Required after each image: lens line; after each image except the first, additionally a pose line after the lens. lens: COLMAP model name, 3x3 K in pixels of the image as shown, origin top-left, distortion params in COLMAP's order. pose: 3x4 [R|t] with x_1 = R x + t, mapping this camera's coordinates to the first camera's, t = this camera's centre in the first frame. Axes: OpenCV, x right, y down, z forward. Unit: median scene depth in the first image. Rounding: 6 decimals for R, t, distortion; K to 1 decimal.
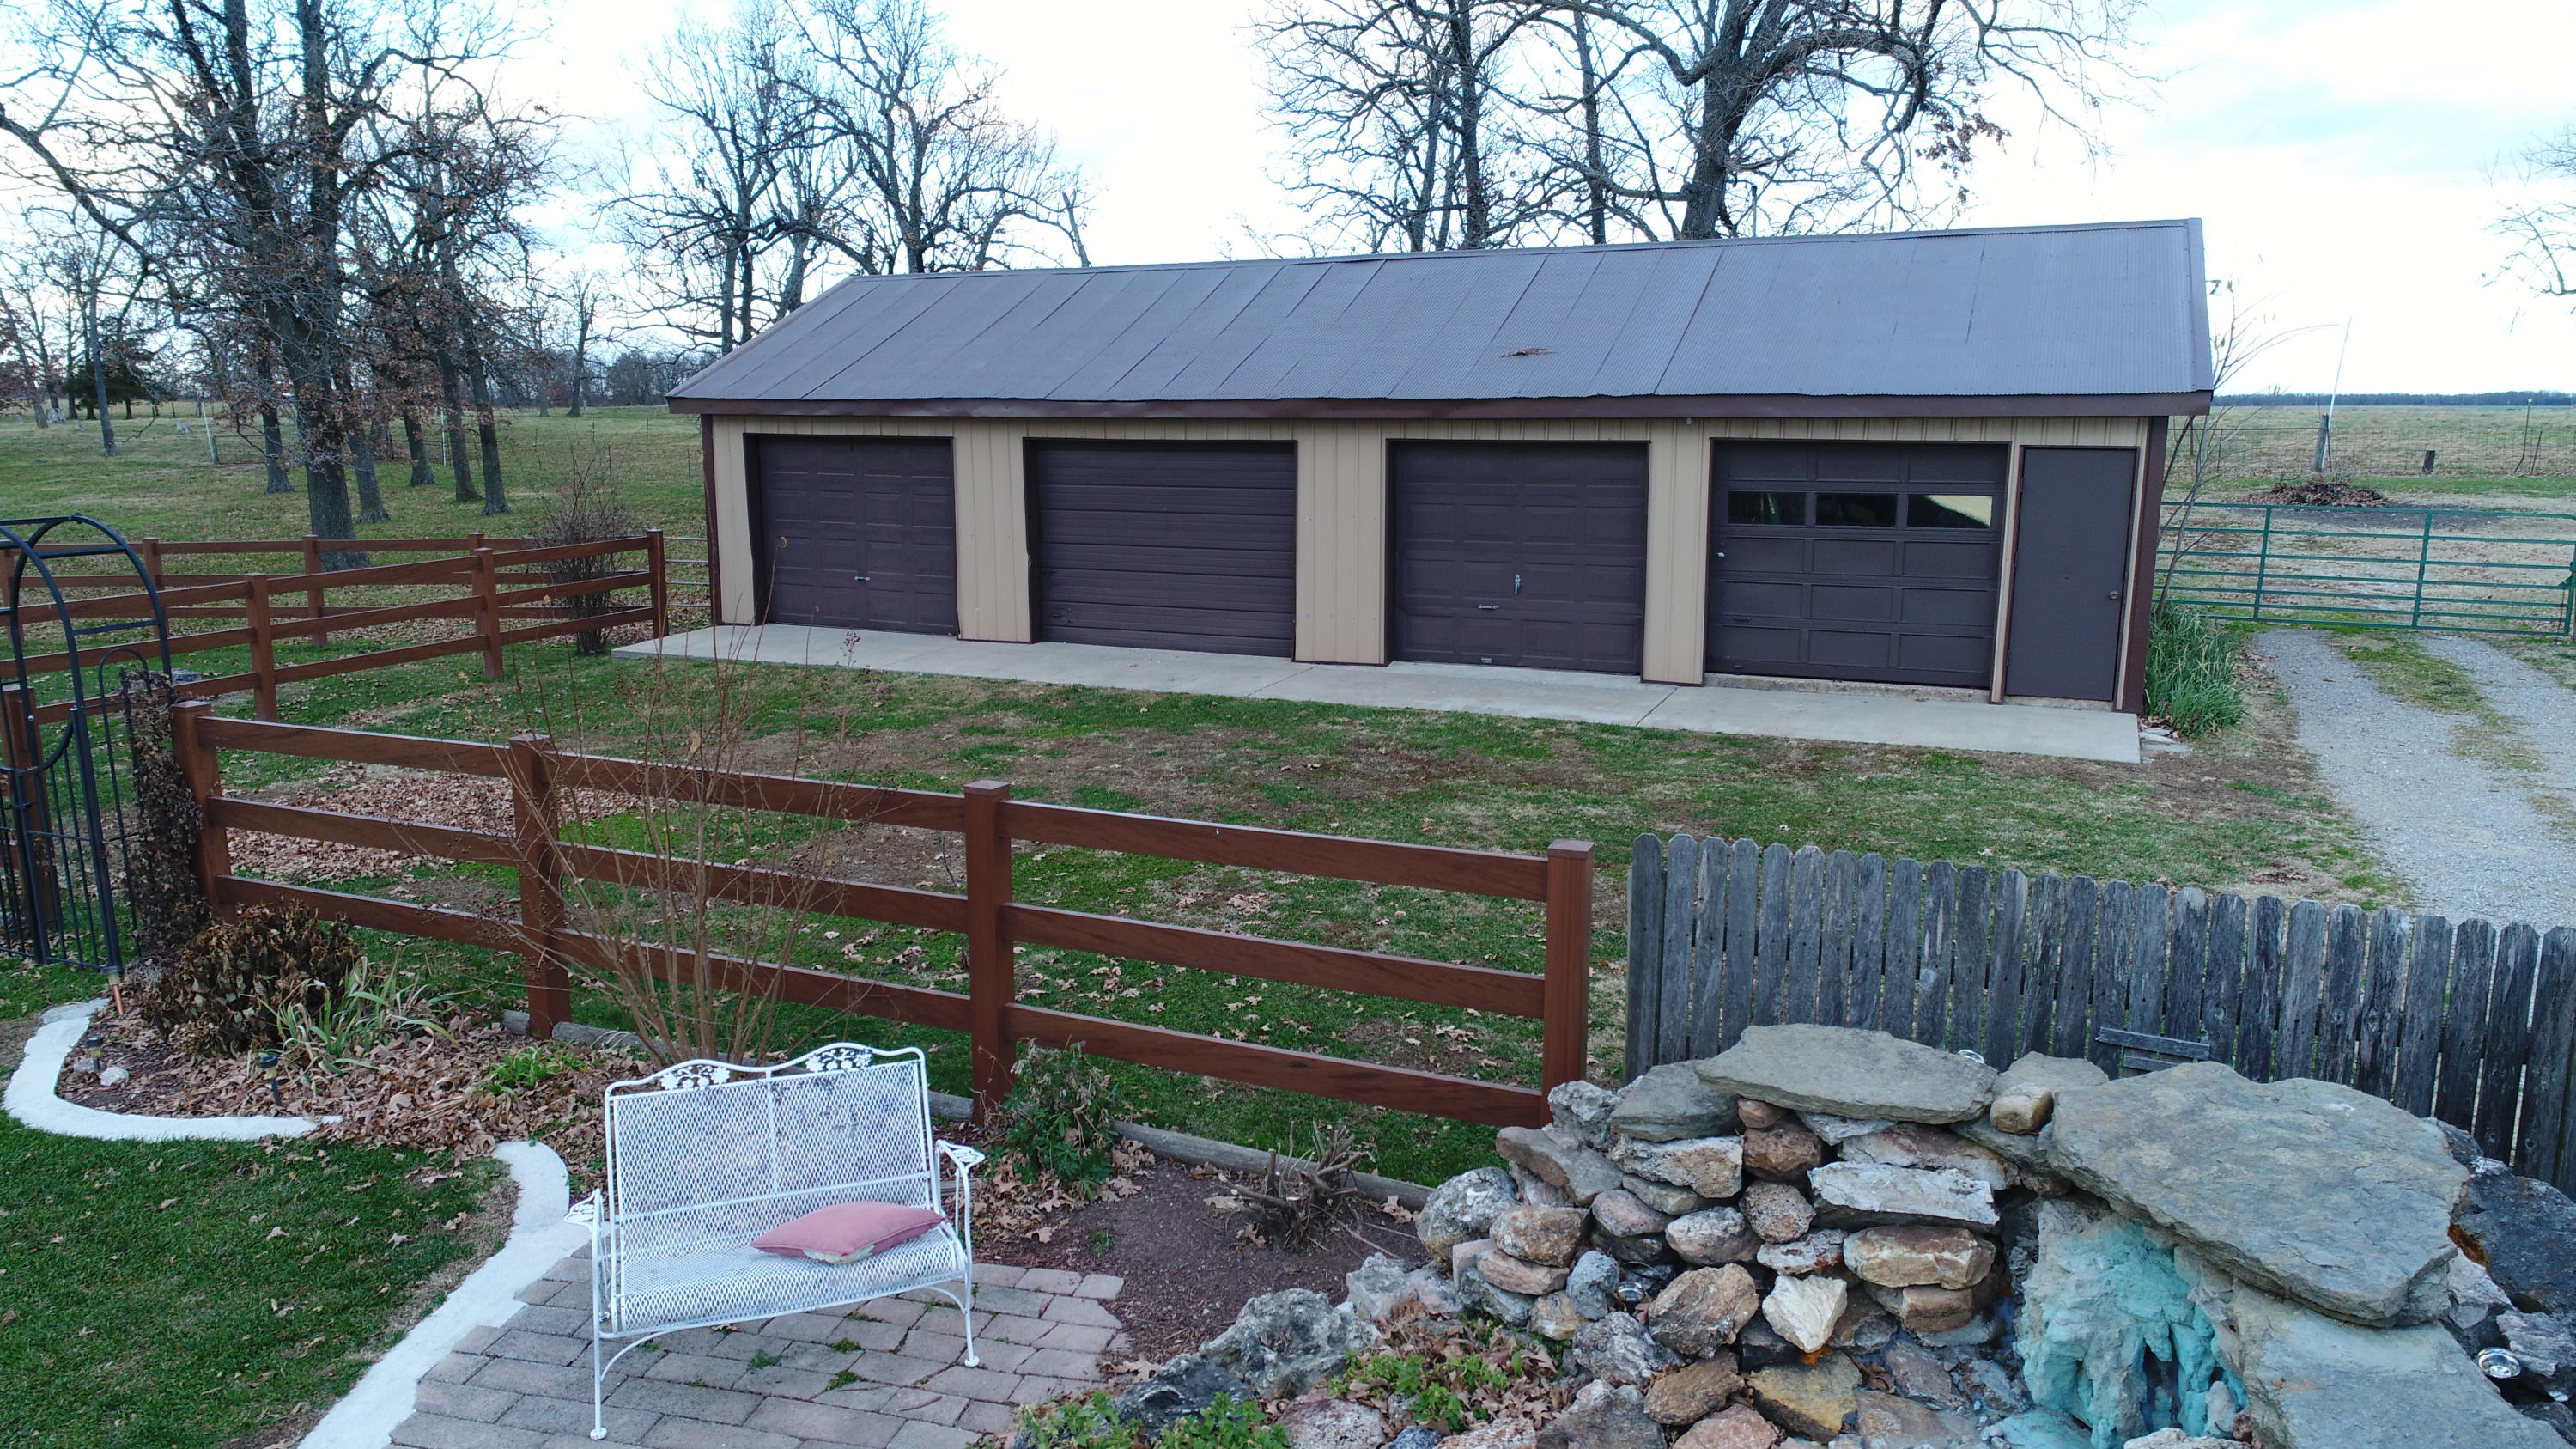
lens RADIAL K [[1741.7, 0, 1318.3], [0, 1741.7, 728.5], [0, 0, 1]] dist [0.001559, -0.000017]
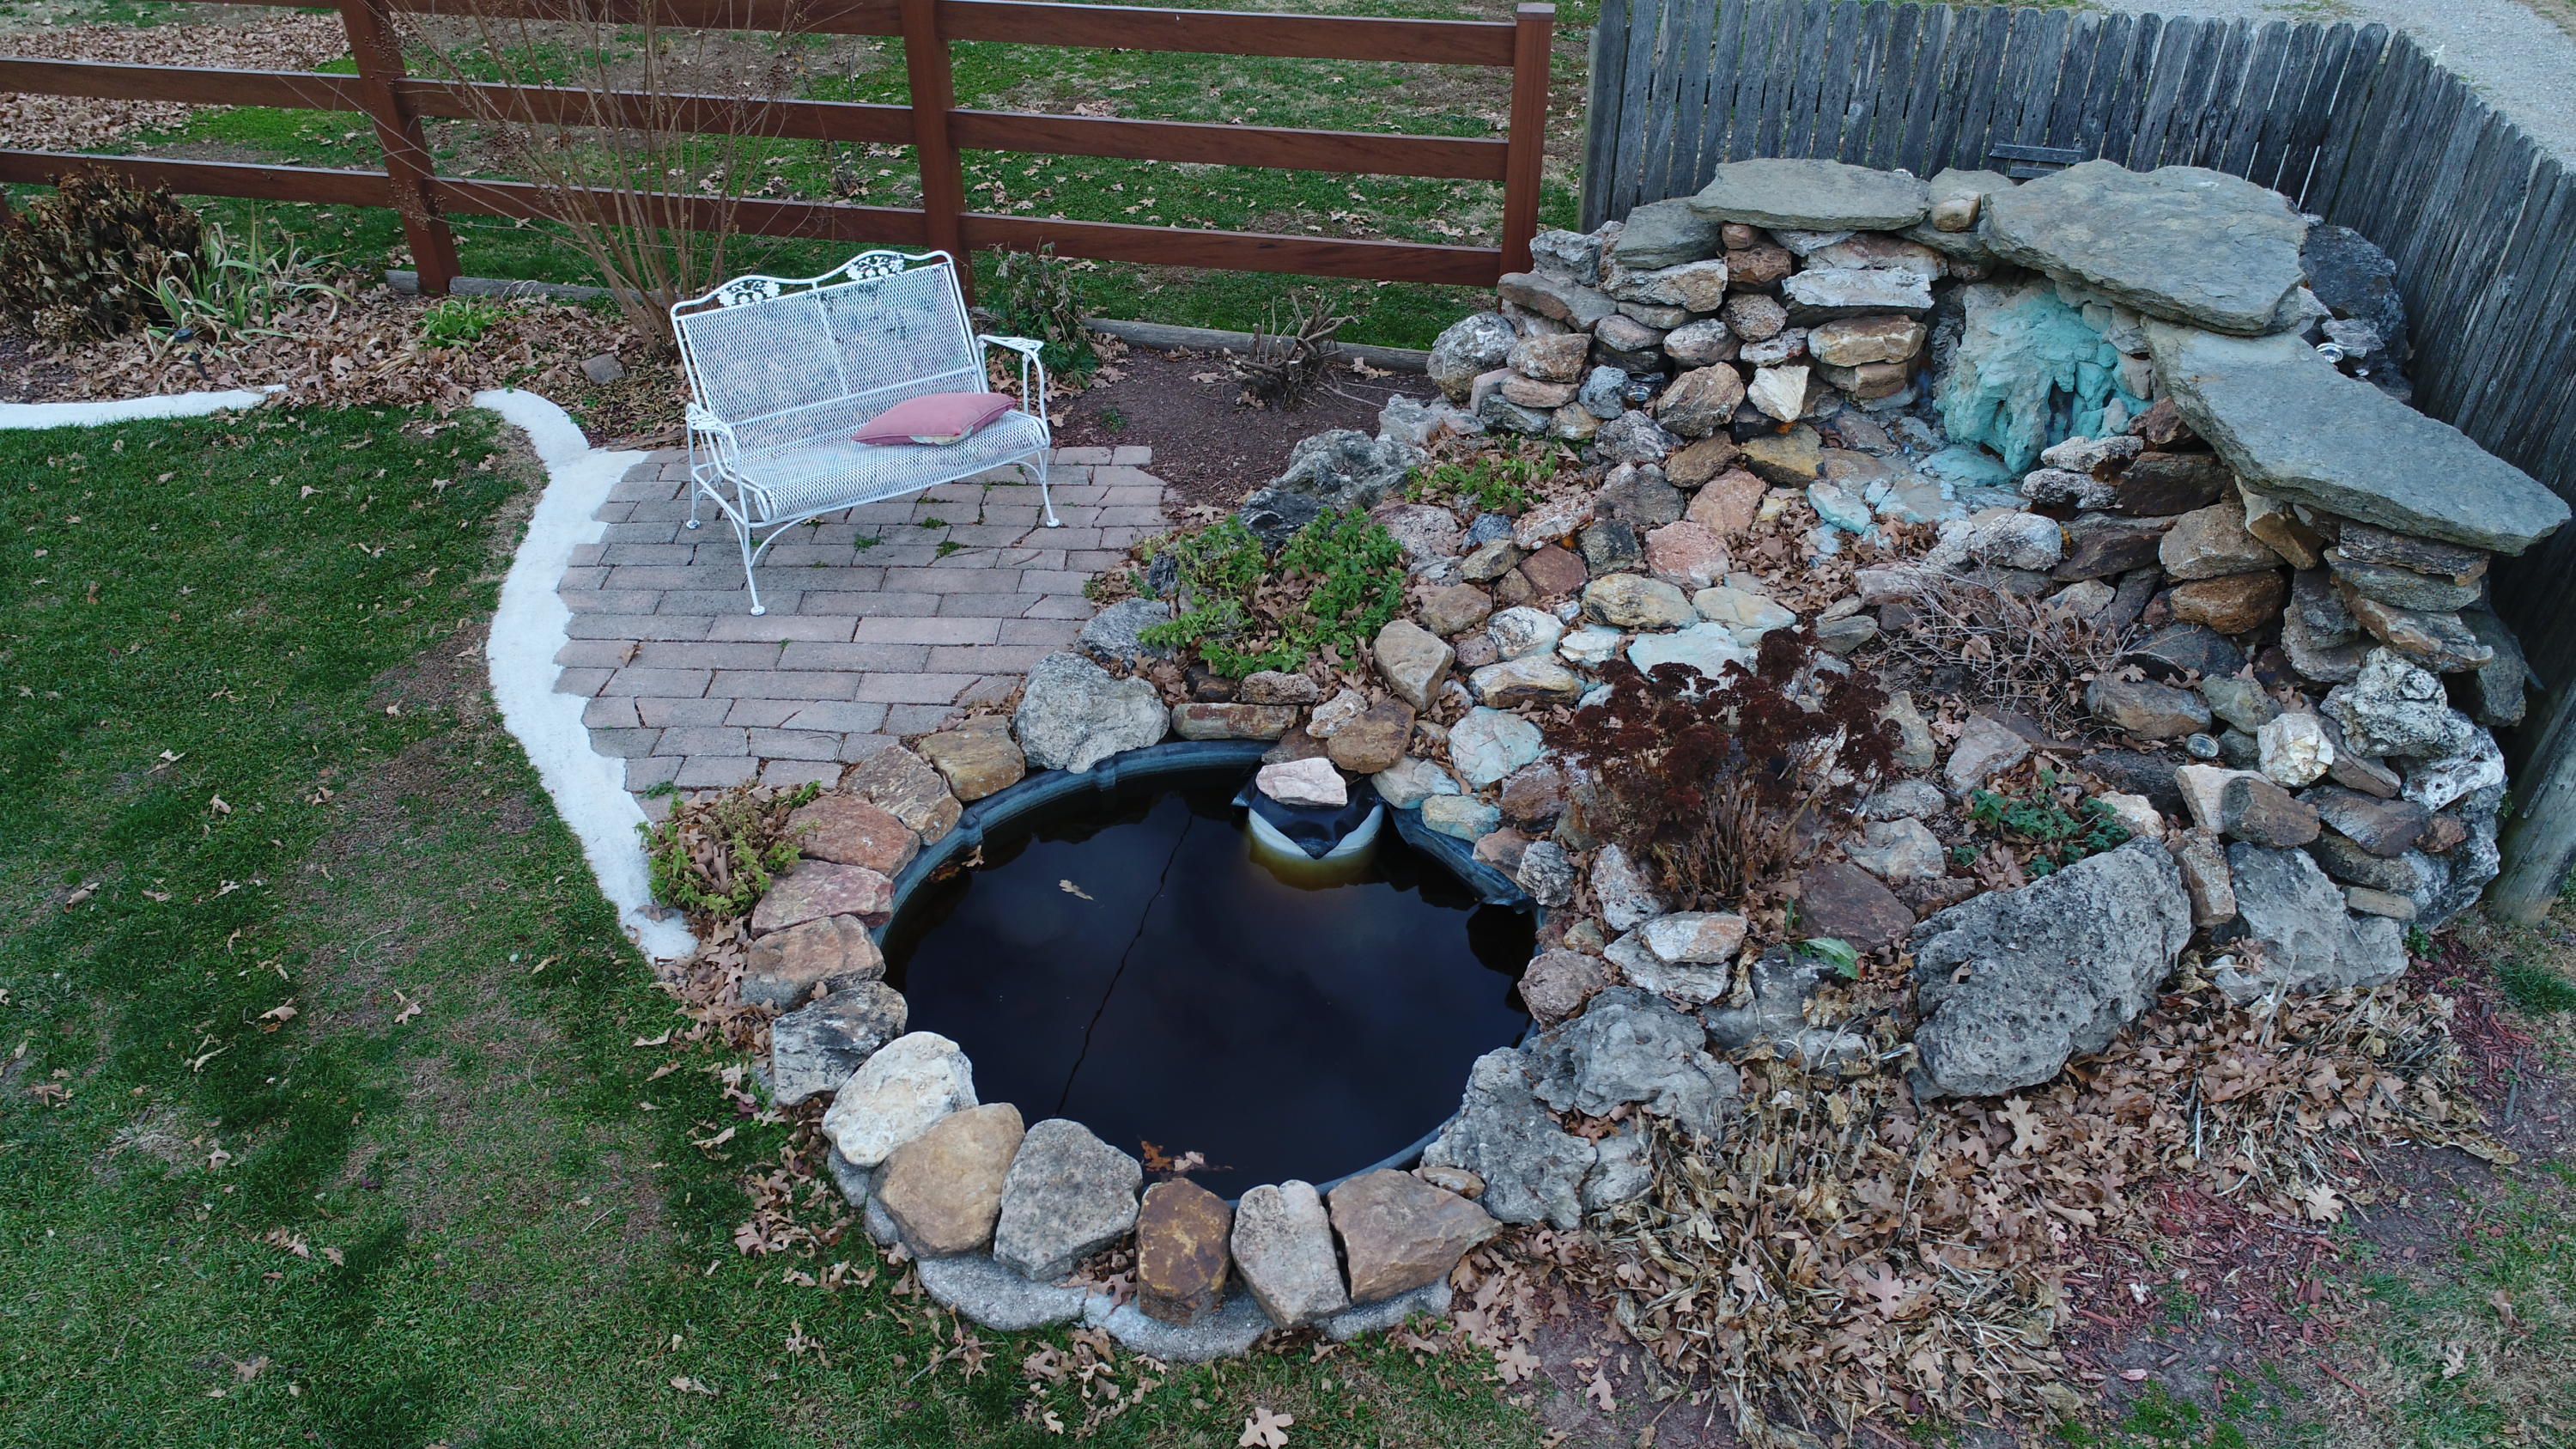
lens RADIAL K [[1741.7, 0, 1318.3], [0, 1741.7, 728.5], [0, 0, 1]] dist [0.001559, -0.000017]
pose [[0.974473, -0.130507, 0.182674, -0.284999], [0.043118, 0.907328, 0.418207, 0.017905], [-0.220324, -0.399655, 0.889794, -0.119618]]
